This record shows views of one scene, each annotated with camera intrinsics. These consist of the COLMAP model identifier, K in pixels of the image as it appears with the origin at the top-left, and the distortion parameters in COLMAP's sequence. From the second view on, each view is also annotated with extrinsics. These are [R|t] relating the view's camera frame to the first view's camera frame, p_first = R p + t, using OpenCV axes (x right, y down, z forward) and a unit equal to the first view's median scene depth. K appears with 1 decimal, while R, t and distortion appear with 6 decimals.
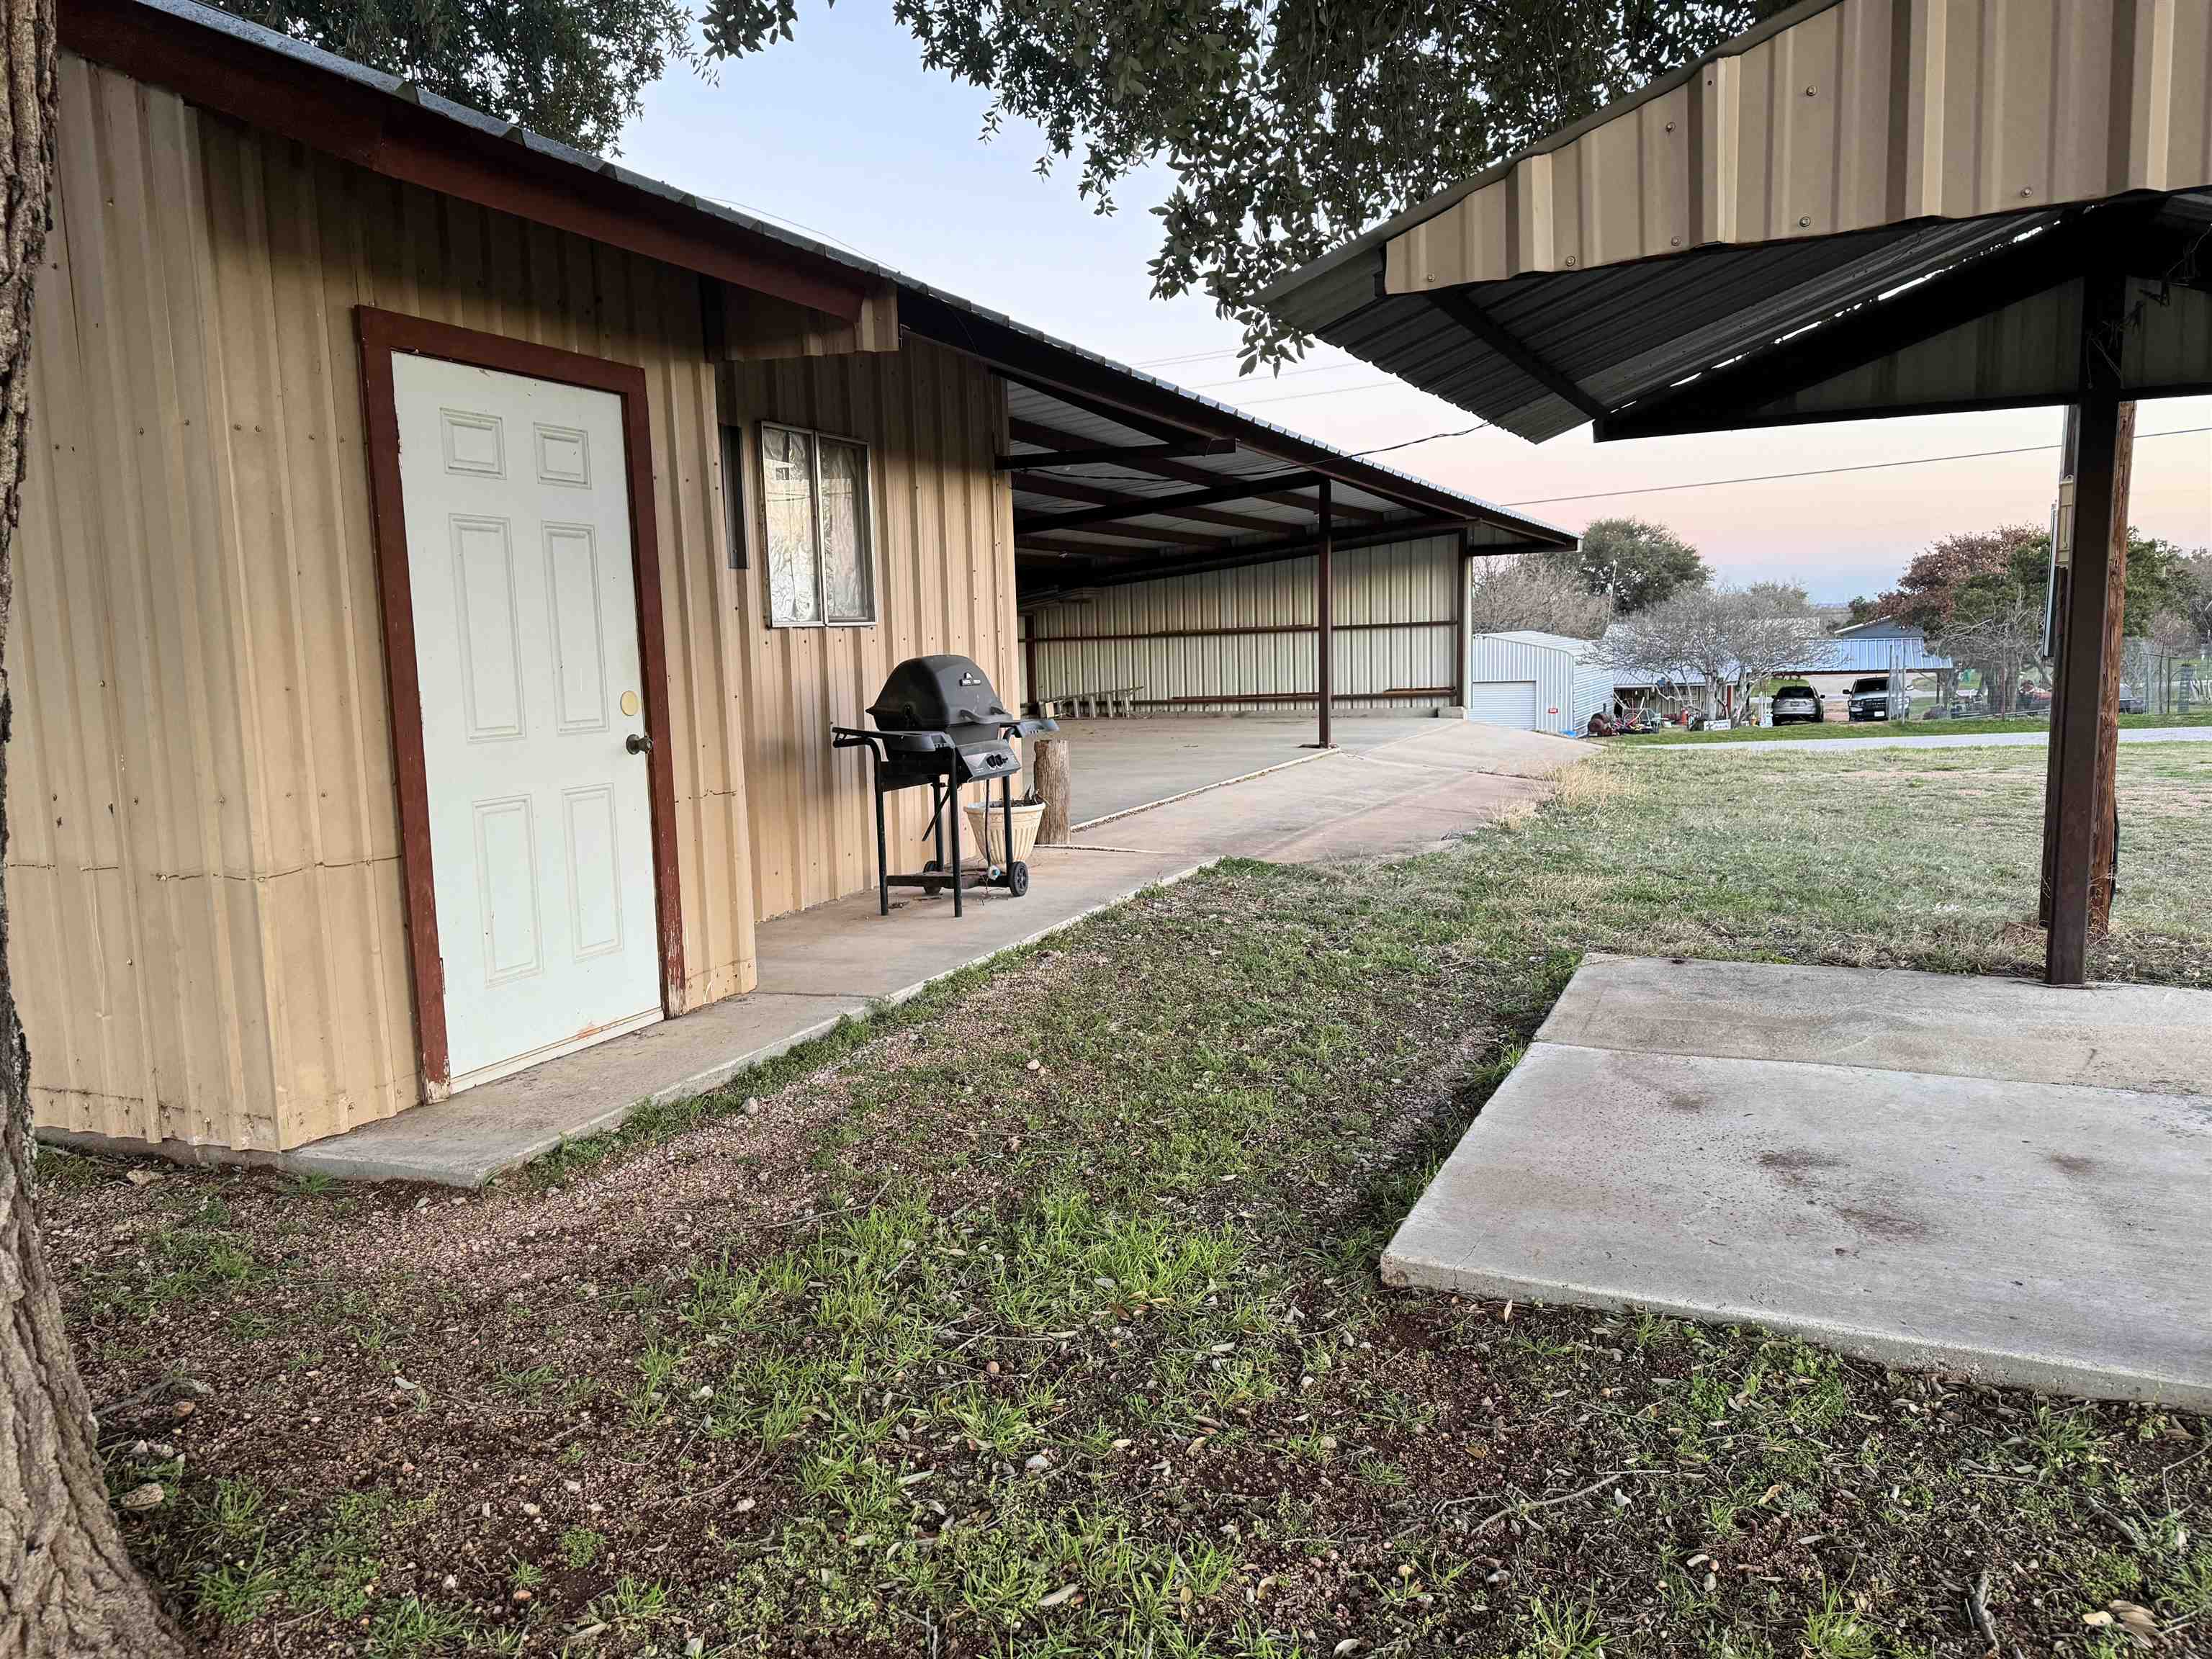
lens RADIAL K [[1544.5, 0, 1106.6], [0, 1544.5, 822.2], [0, 0, 1]] dist [0.073880, -0.089624]
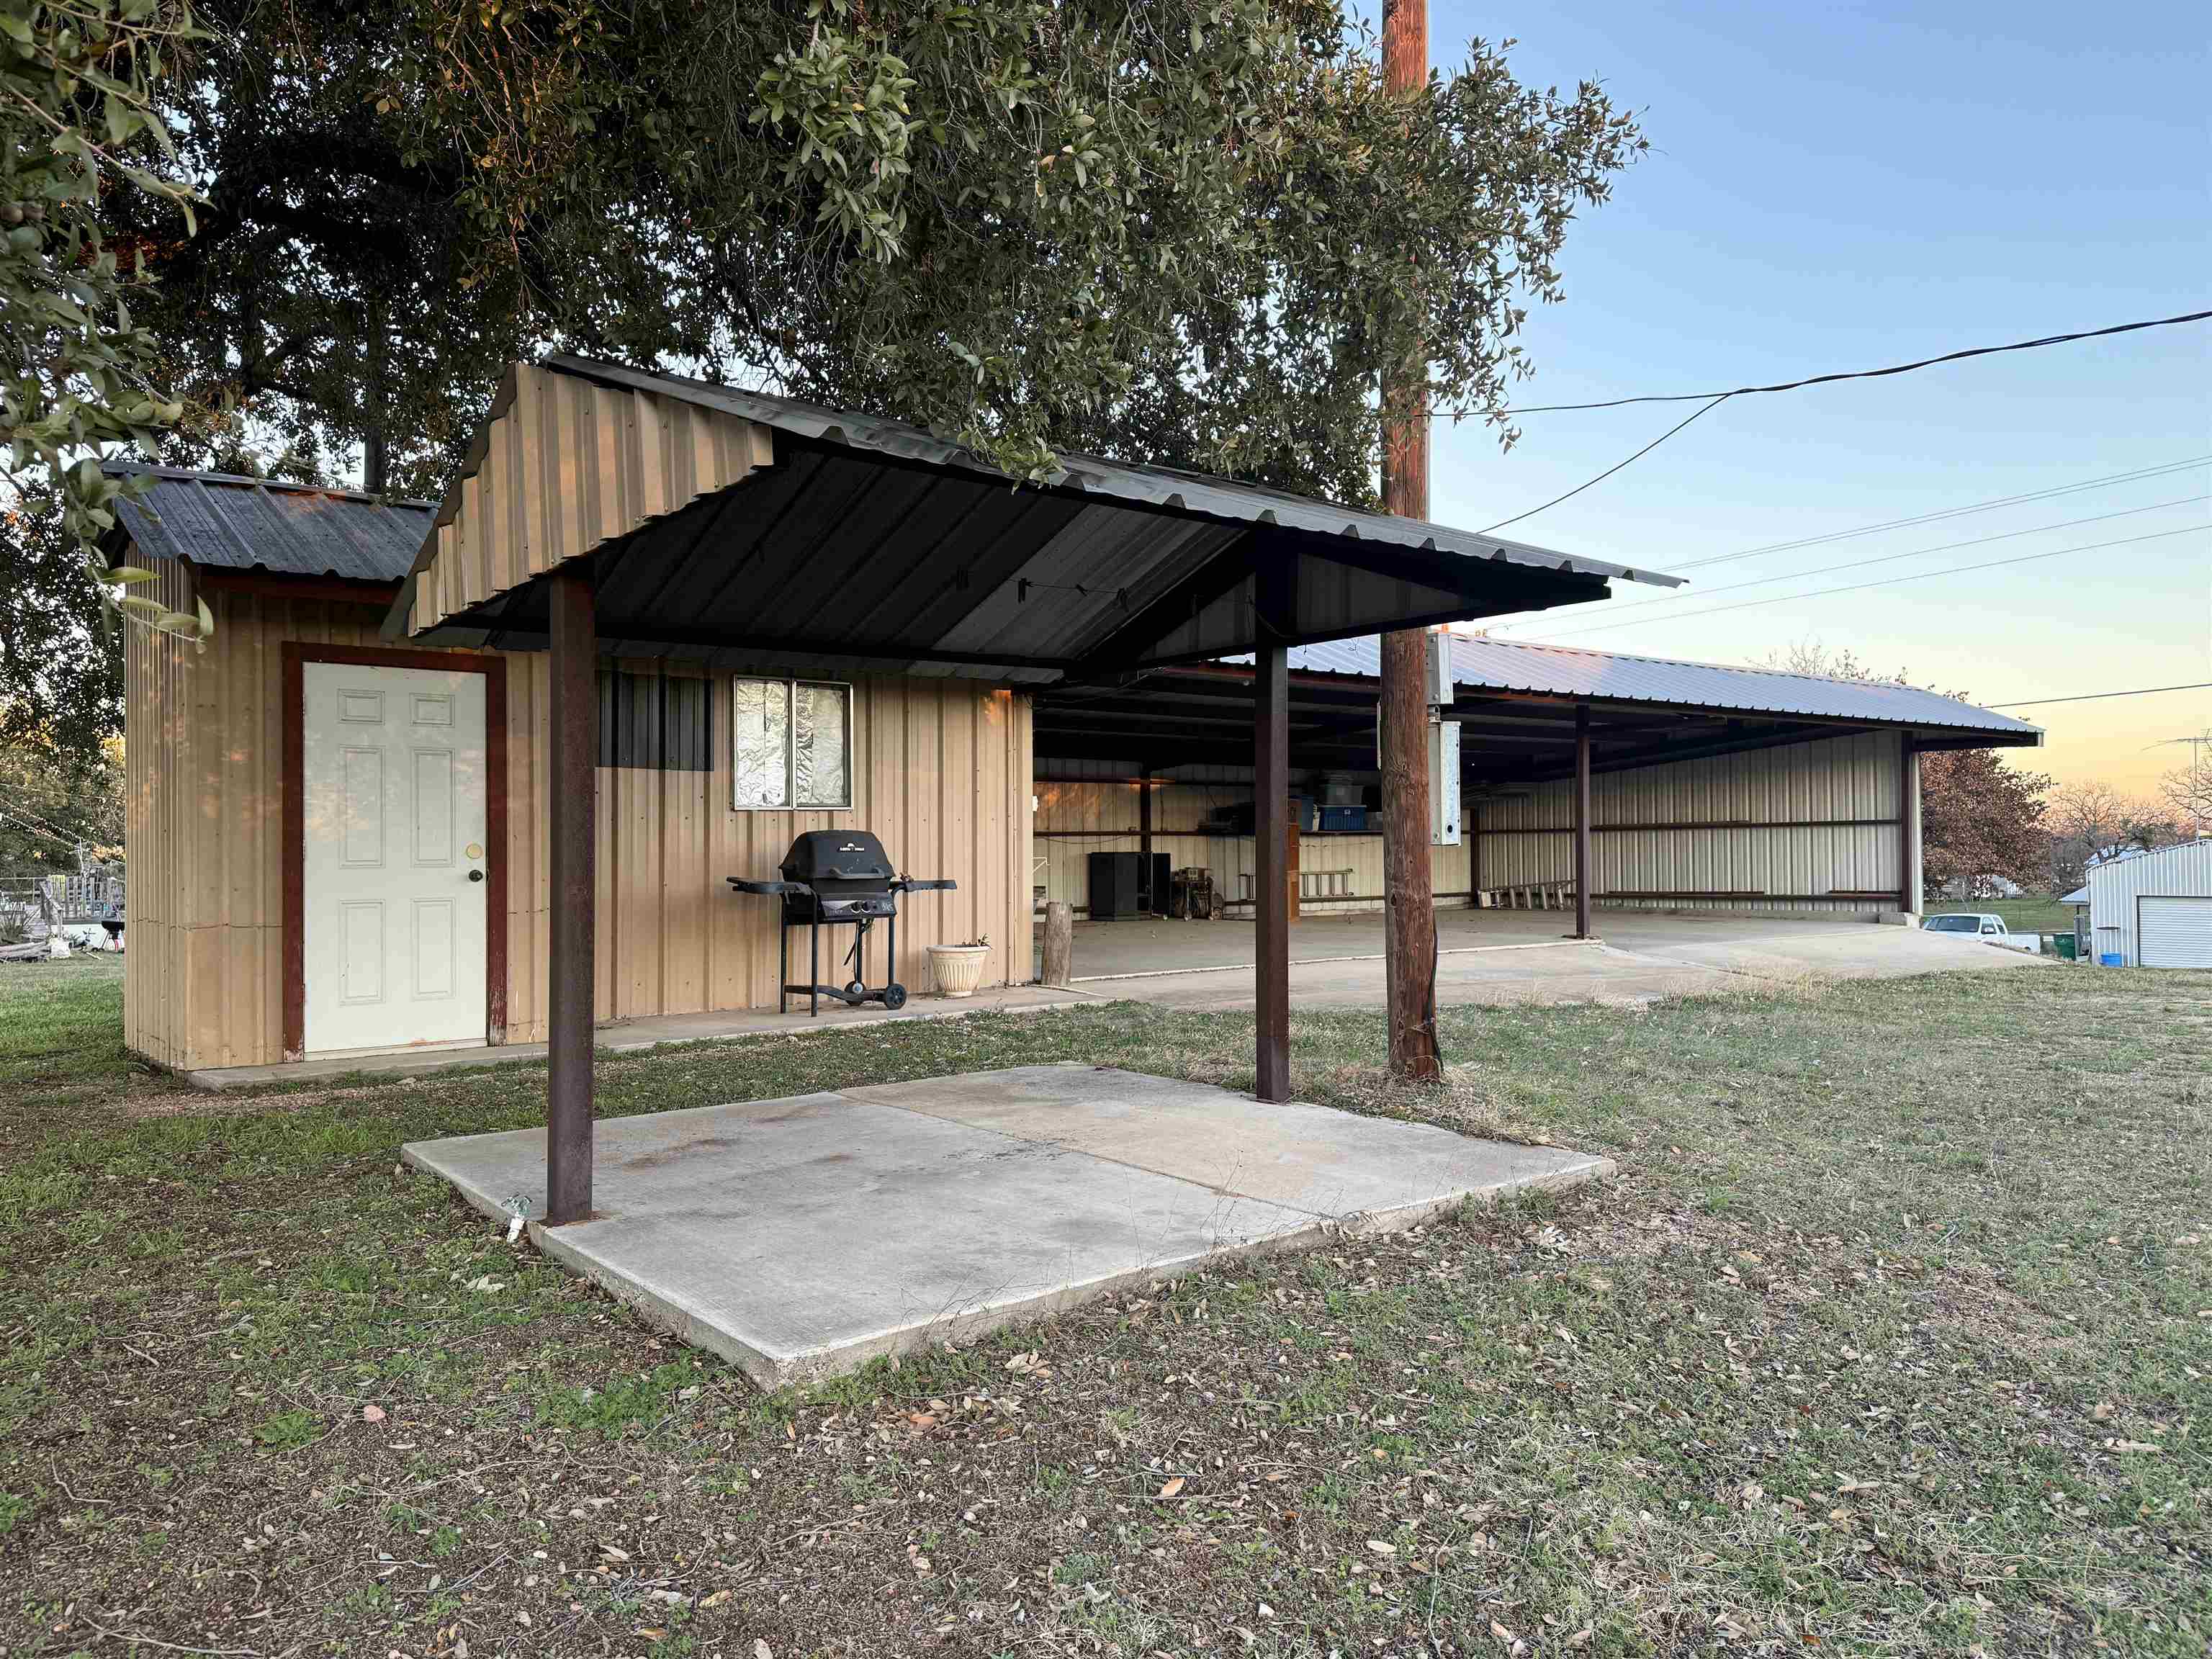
lens RADIAL K [[1544.5, 0, 1102.3], [0, 1544.5, 833.3], [0, 0, 1]] dist [0.073880, -0.089624]
pose [[0.895995, 0.019540, -0.443634, 0.666358], [-0.070732, 0.992557, -0.099137, 0.014678], [0.438395, 0.120205, 0.890708, -0.131039]]
